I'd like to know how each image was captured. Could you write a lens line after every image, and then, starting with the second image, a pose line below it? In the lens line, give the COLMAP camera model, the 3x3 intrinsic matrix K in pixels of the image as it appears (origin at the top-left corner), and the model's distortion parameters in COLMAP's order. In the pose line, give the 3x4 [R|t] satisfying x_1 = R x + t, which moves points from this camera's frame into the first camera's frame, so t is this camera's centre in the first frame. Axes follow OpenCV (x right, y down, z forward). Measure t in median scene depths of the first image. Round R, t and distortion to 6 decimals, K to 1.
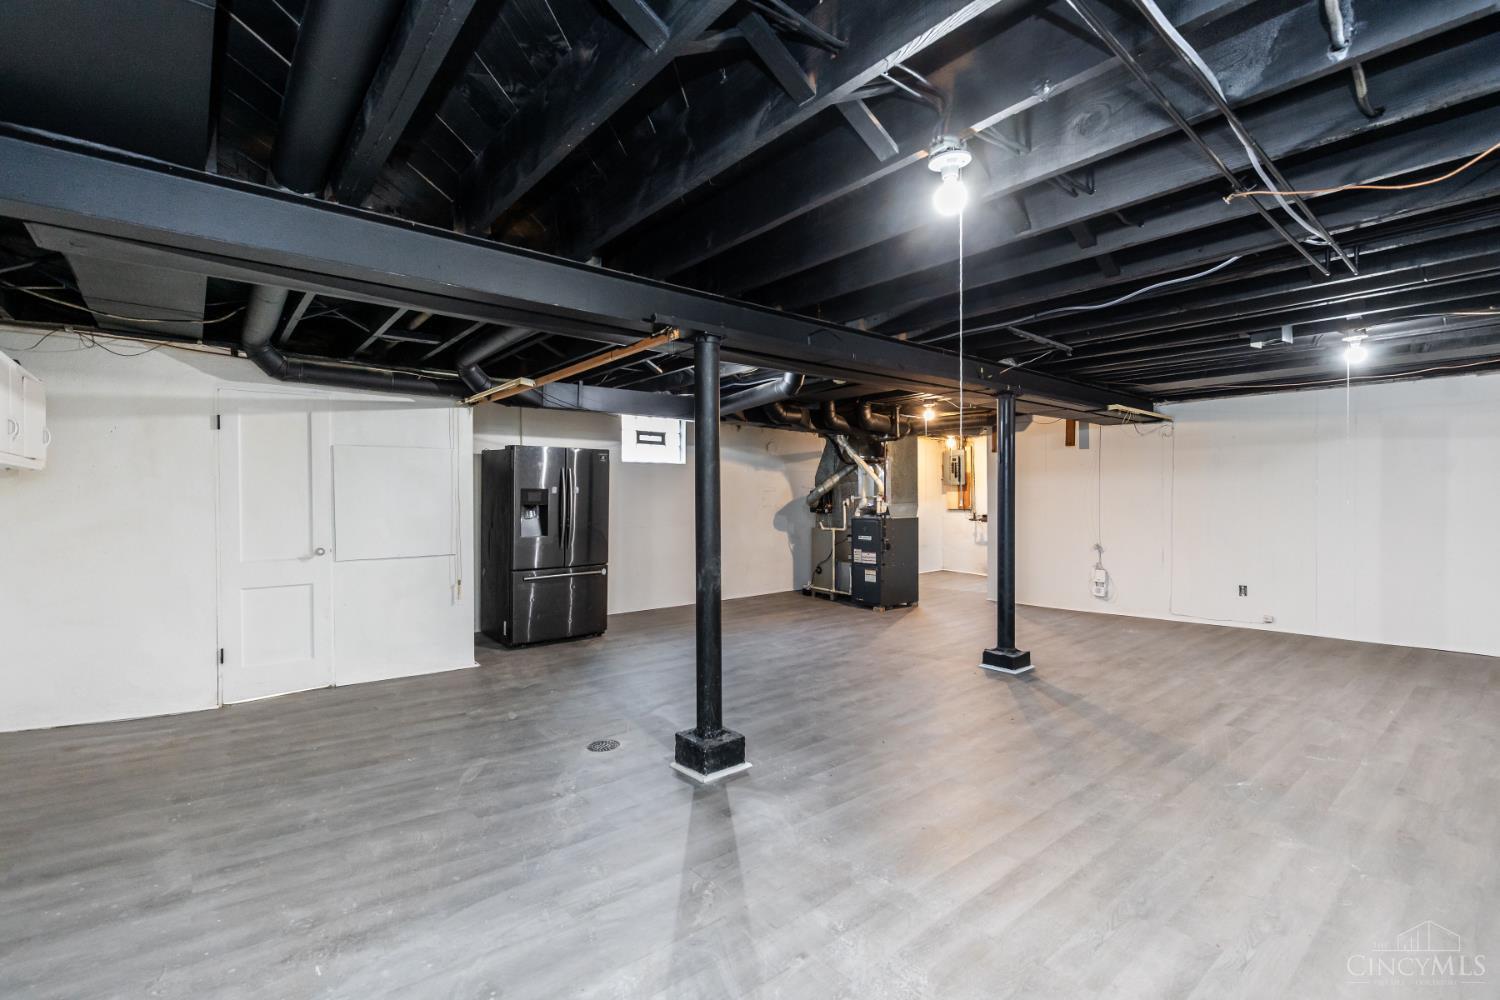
lens RADIAL K [[678.9, 0, 738.1], [0, 678.9, 499.3], [0, 0, 1]] dist [0.001424, -0.000085]
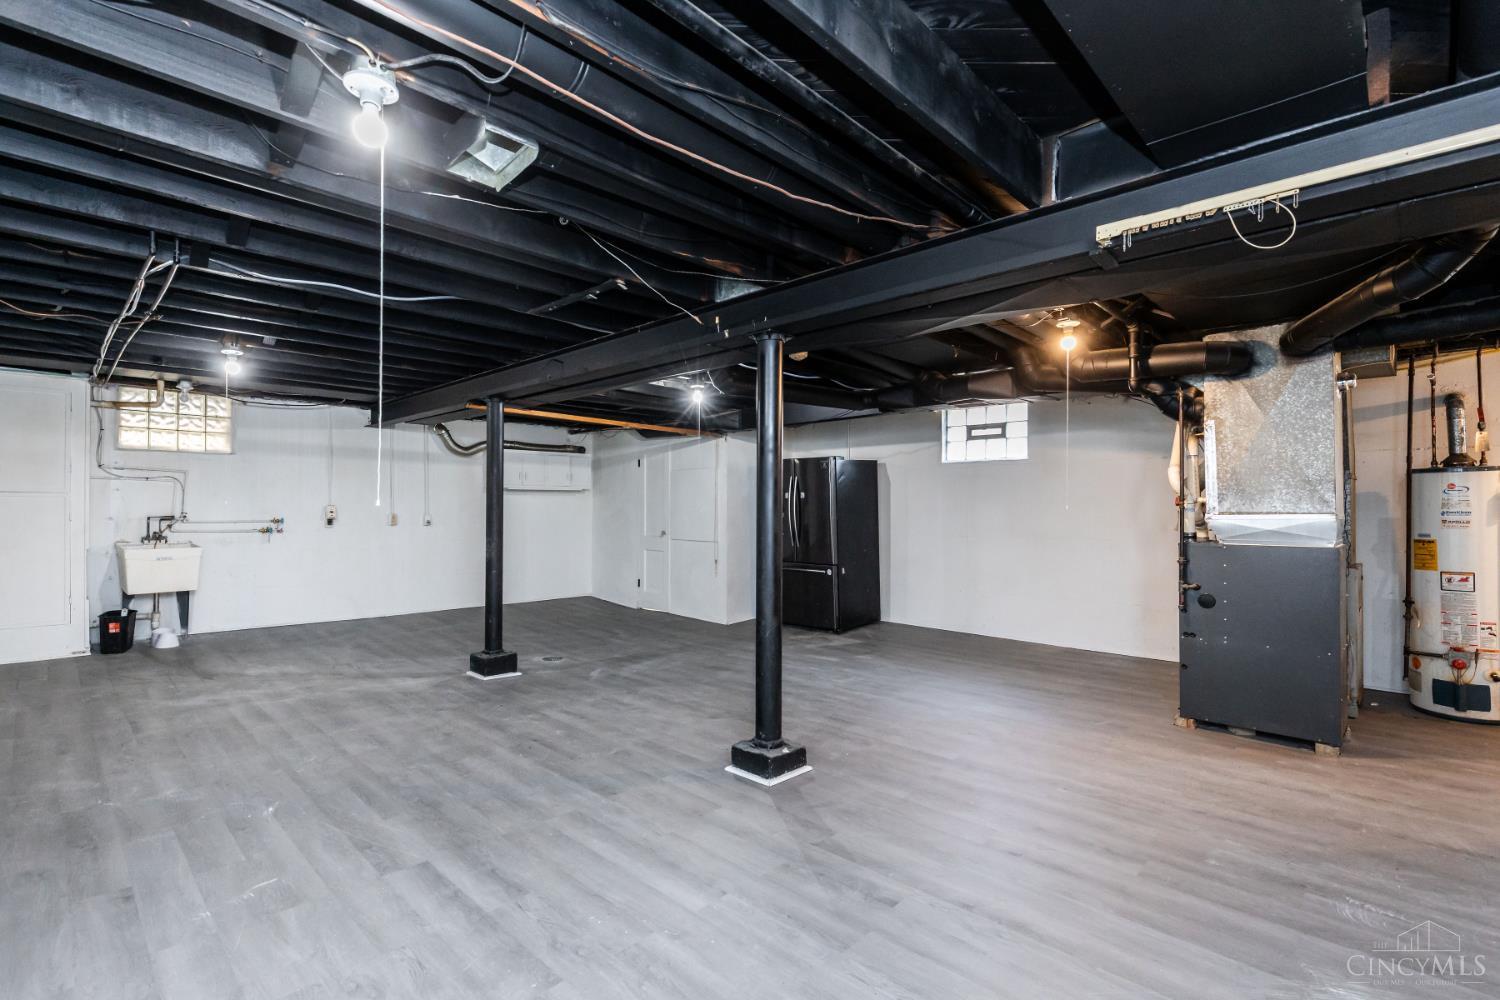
lens RADIAL K [[678.9, 0, 736.7], [0, 678.9, 502.1], [0, 0, 1]] dist [0.001424, -0.000085]
pose [[0.104497, -0.004969, -0.994513, 1.302432], [-0.001439, 0.999986, -0.005148, 0.004269], [0.994524, 0.001969, 0.104488, 1.156755]]
